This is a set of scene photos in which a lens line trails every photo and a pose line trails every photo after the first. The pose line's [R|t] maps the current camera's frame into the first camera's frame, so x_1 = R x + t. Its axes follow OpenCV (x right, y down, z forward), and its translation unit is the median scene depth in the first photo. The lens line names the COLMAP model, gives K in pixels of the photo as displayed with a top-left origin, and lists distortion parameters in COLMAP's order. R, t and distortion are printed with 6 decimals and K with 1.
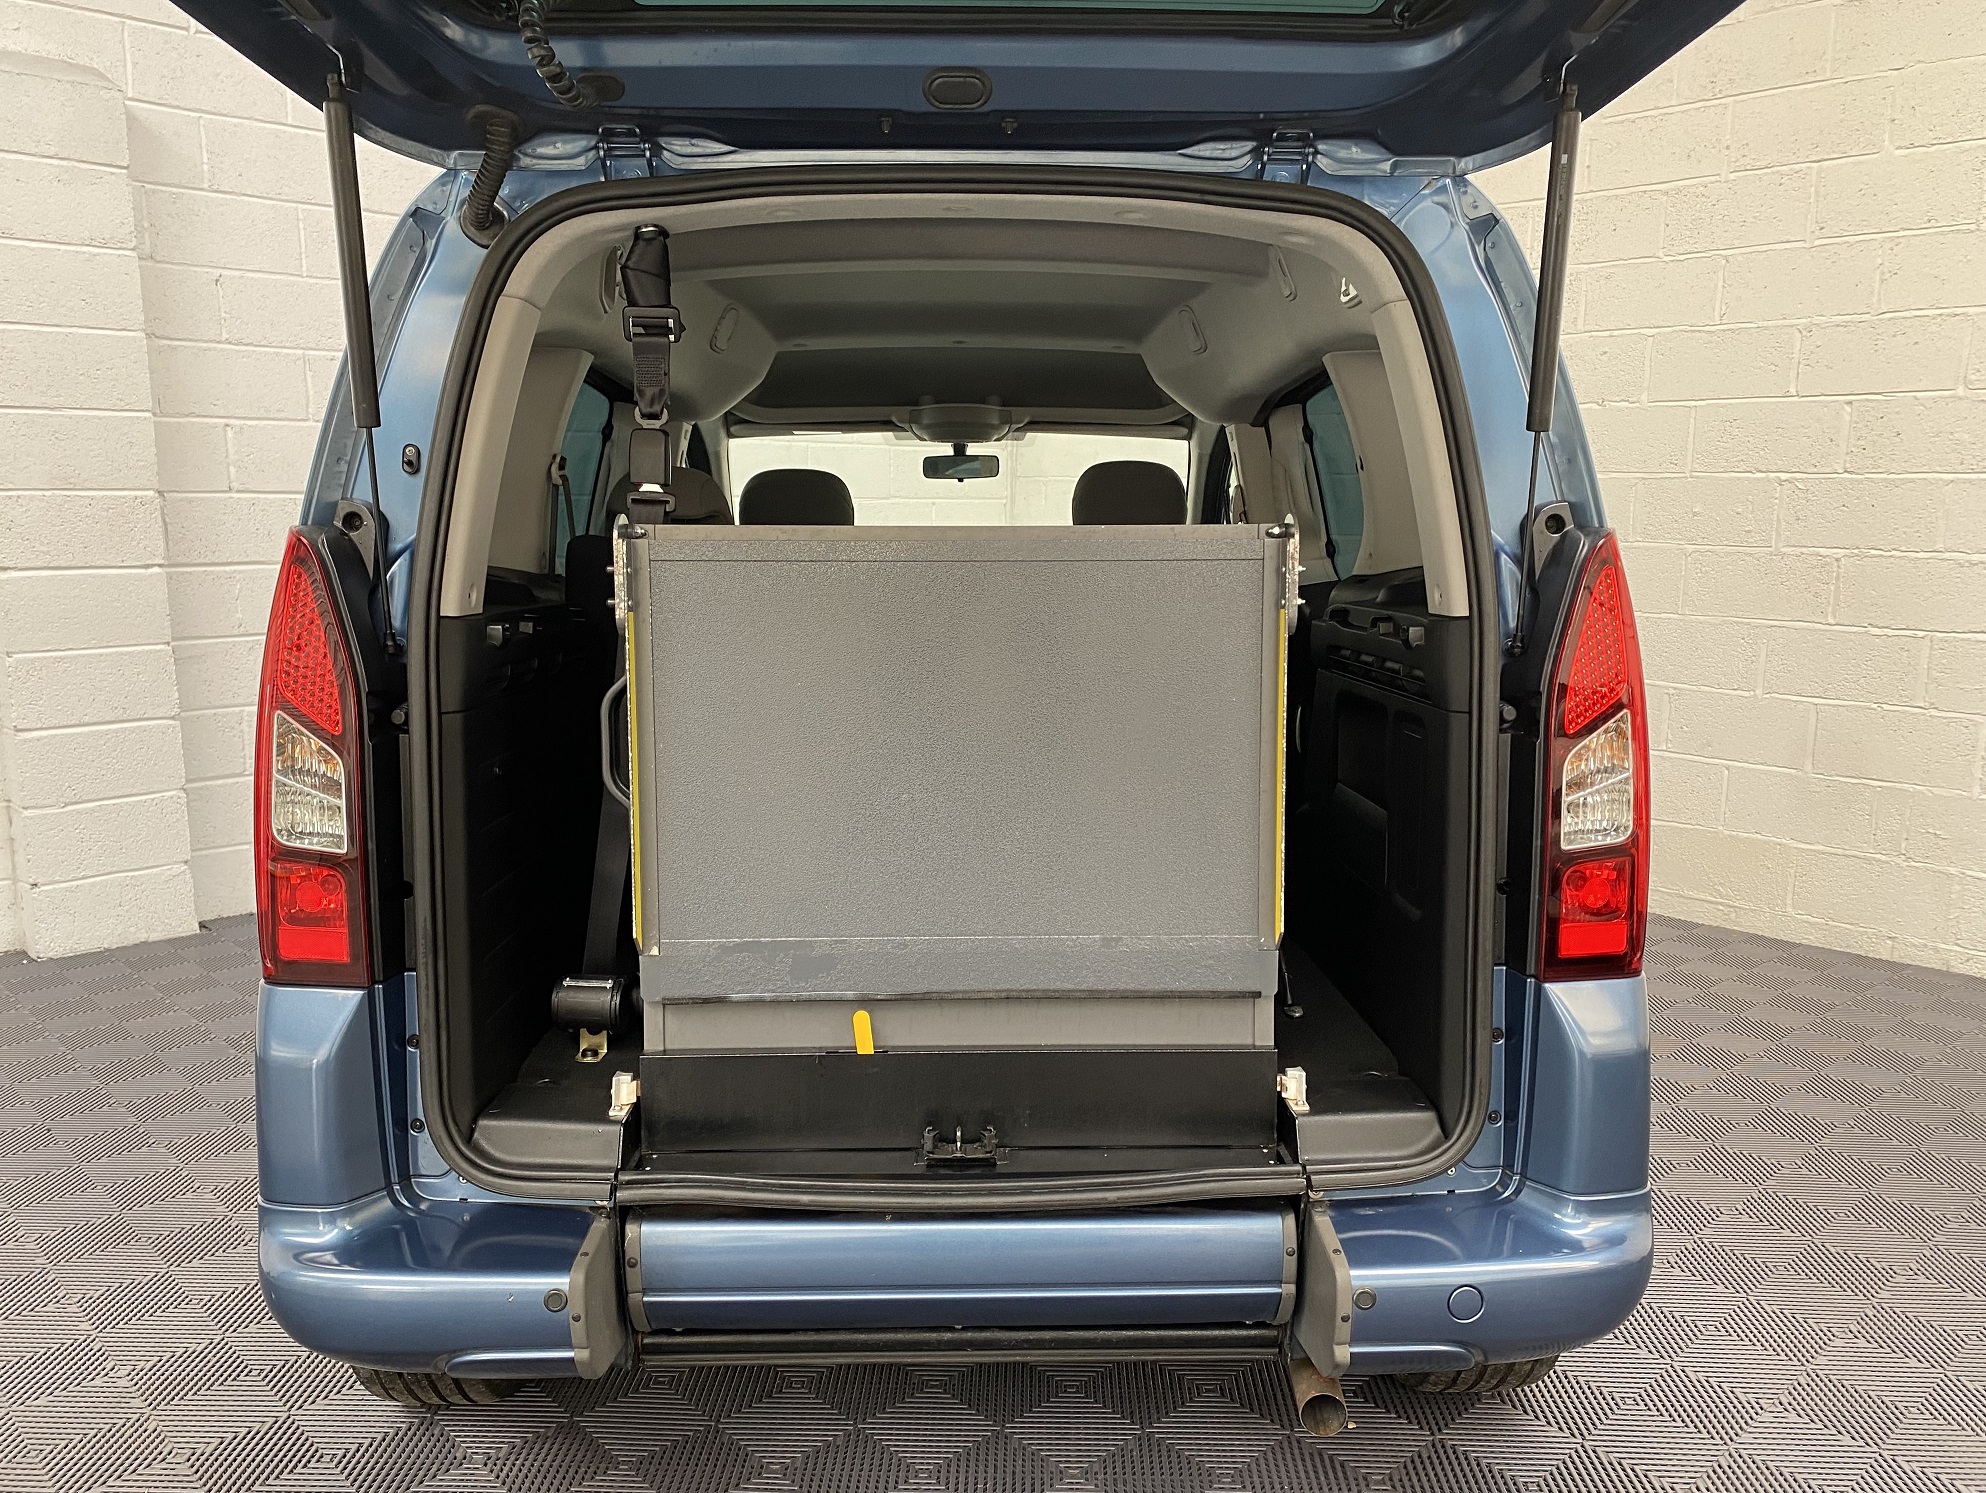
lens RADIAL K [[1546.7, 0, 1014.6], [0, 1546.7, 732.6], [0, 0, 1]] dist [0.030357, -0.019935]
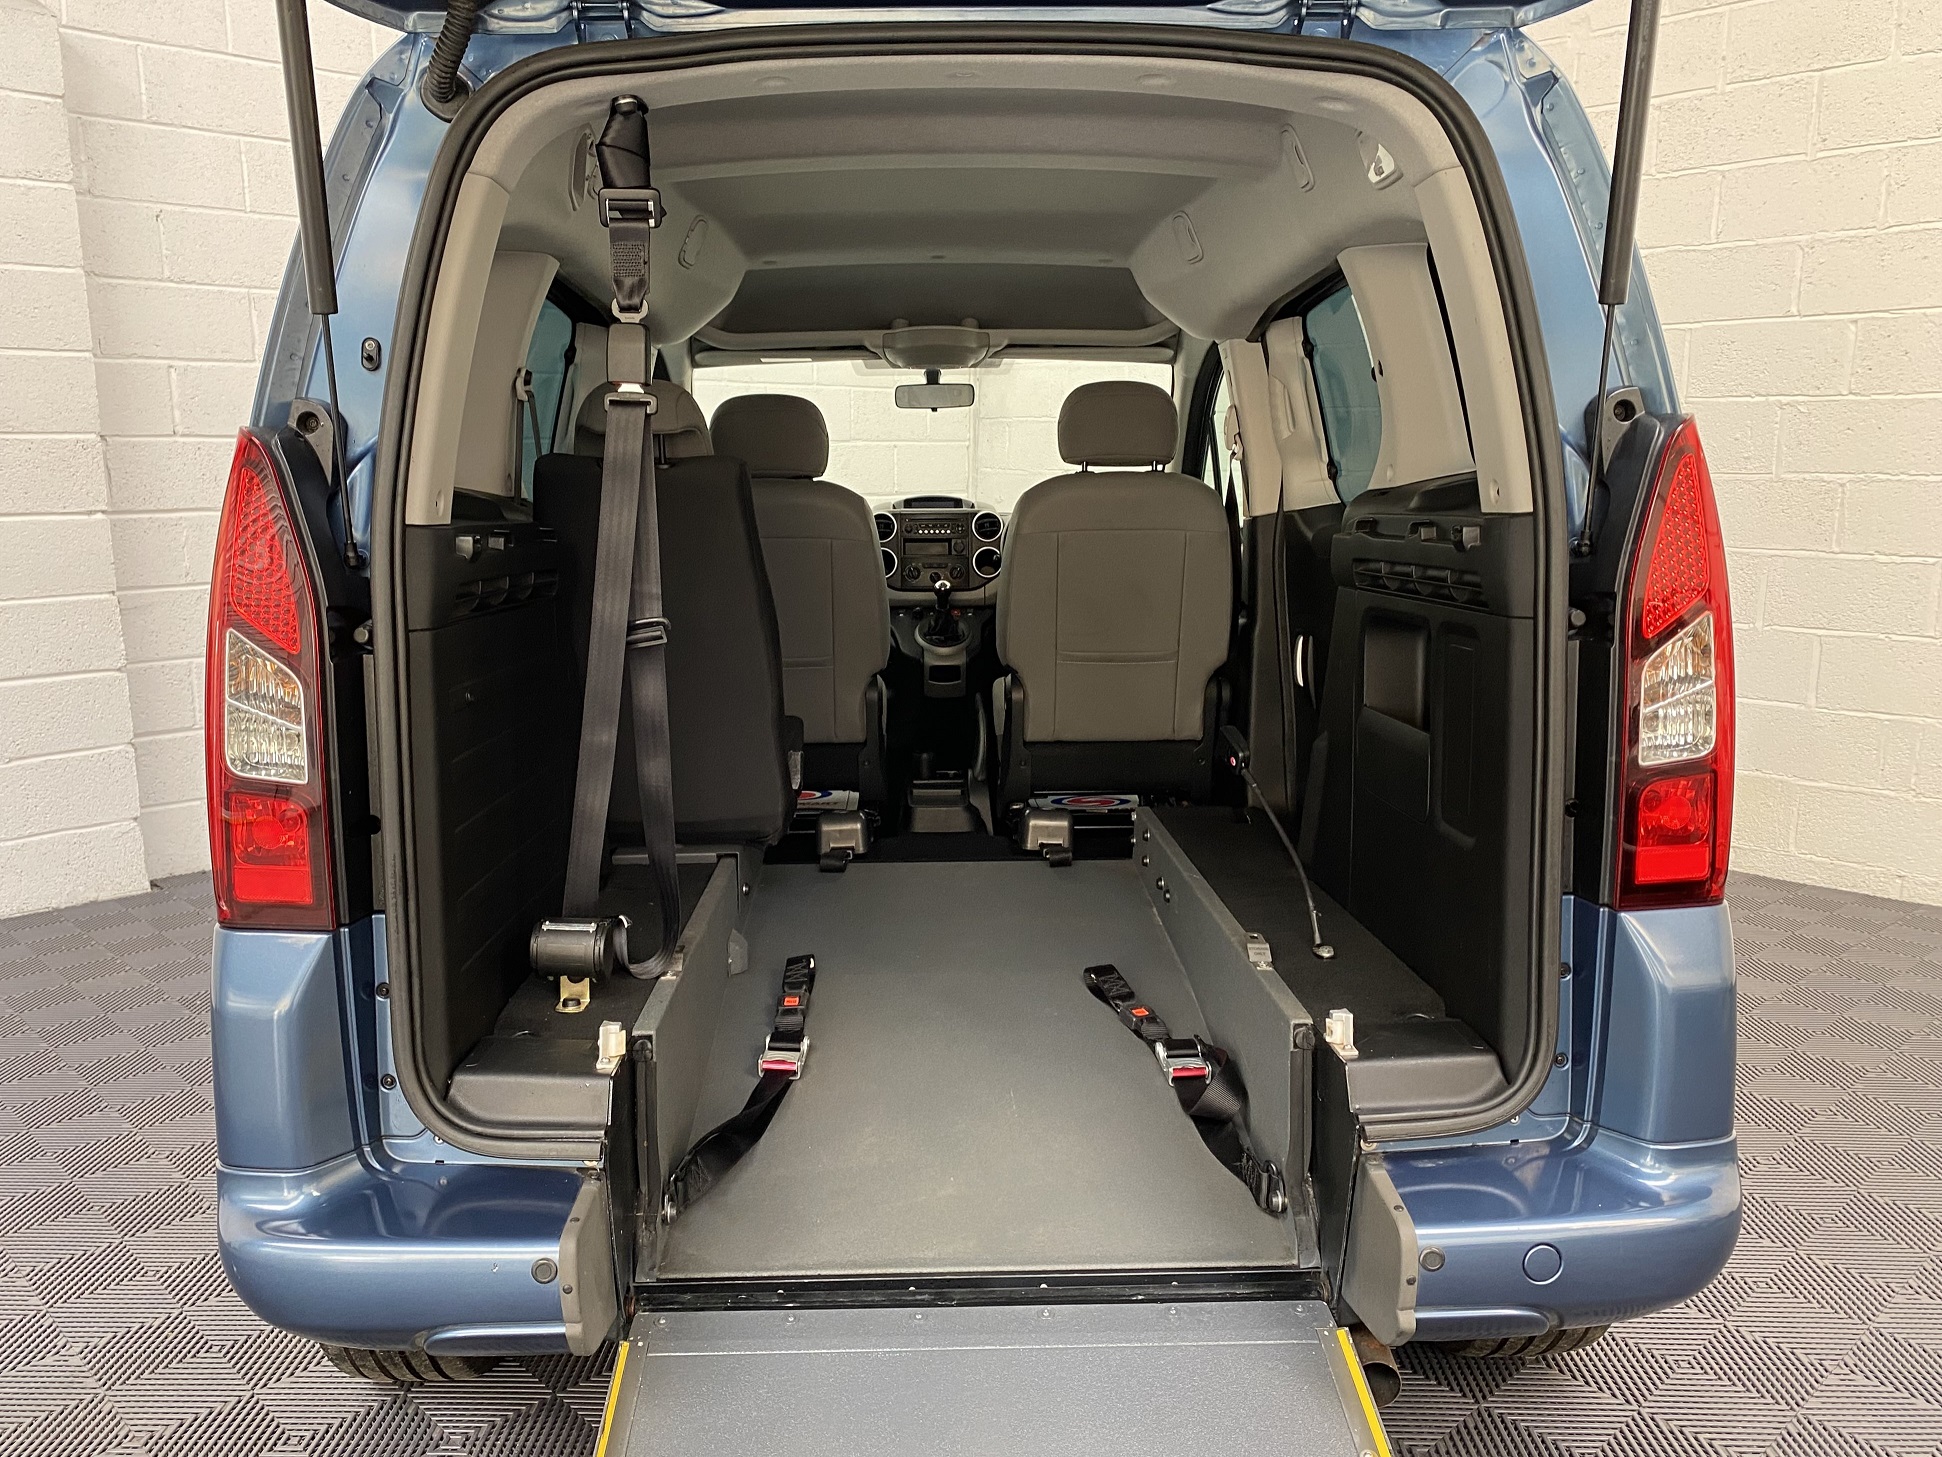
lens RADIAL K [[1512.5, 0, 943.3], [0, 1512.5, 714.4], [0, 0, 1]] dist [0.030357, -0.019935]
pose [[0.999932, -0.011517, -0.001554, -0.046566], [0.011529, 0.999905, 0.007503, 0.028962], [0.001467, -0.007520, 0.999971, 0.092427]]
